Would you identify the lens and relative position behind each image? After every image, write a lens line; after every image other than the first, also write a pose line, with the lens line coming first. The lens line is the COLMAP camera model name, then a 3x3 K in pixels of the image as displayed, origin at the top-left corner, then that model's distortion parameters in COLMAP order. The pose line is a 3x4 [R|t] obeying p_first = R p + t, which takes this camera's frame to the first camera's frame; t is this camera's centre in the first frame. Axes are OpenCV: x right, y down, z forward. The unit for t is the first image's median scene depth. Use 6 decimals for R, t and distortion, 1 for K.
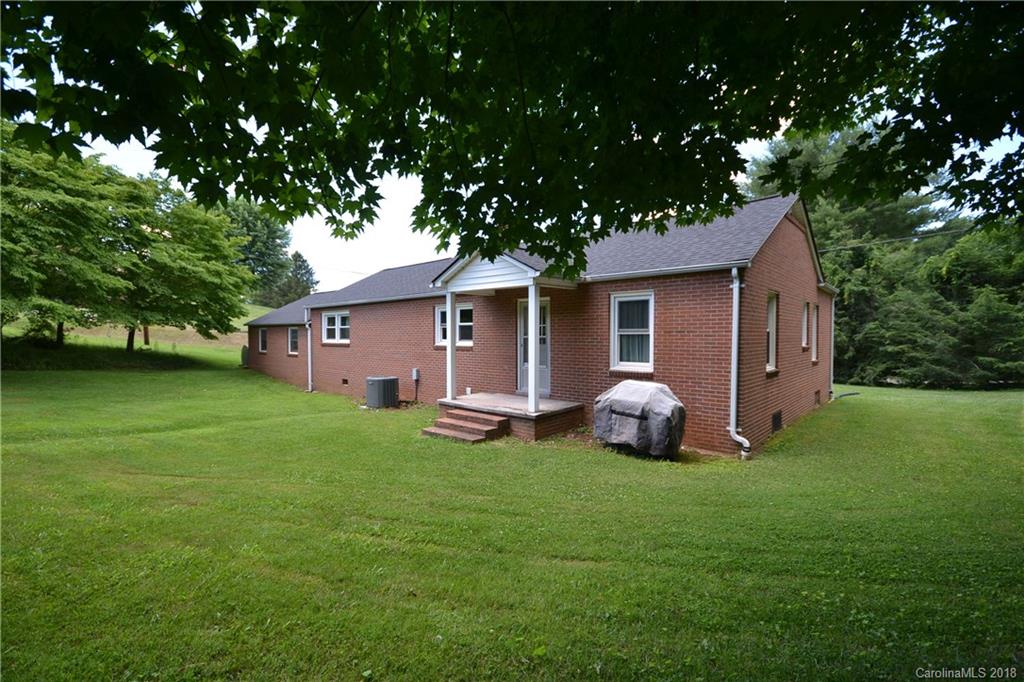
lens RADIAL K [[442.8, 0, 512.0], [0, 442.8, 341.0], [0, 0, 1]] dist [-0.000329, -0.000026]
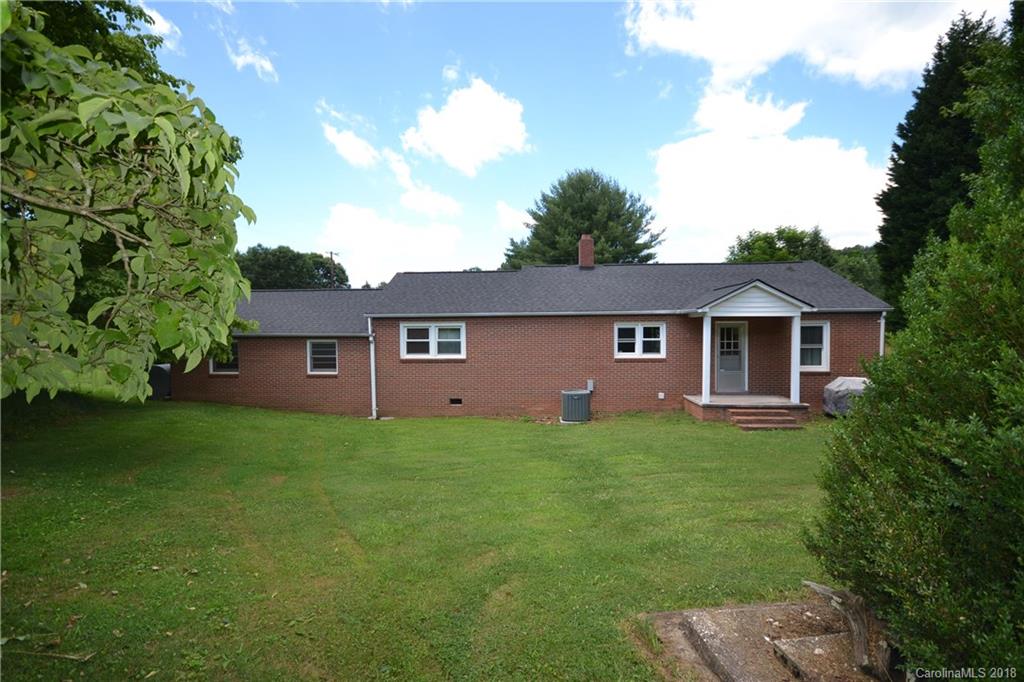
lens RADIAL K [[442.8, 0, 512.0], [0, 442.8, 341.0], [0, 0, 1]] dist [-0.000329, -0.000026]
pose [[0.796207, -0.010017, 0.604941, -1.024730], [0.013241, 0.999912, -0.000870, -0.035012], [-0.604879, 0.008703, 0.796270, 0.263067]]
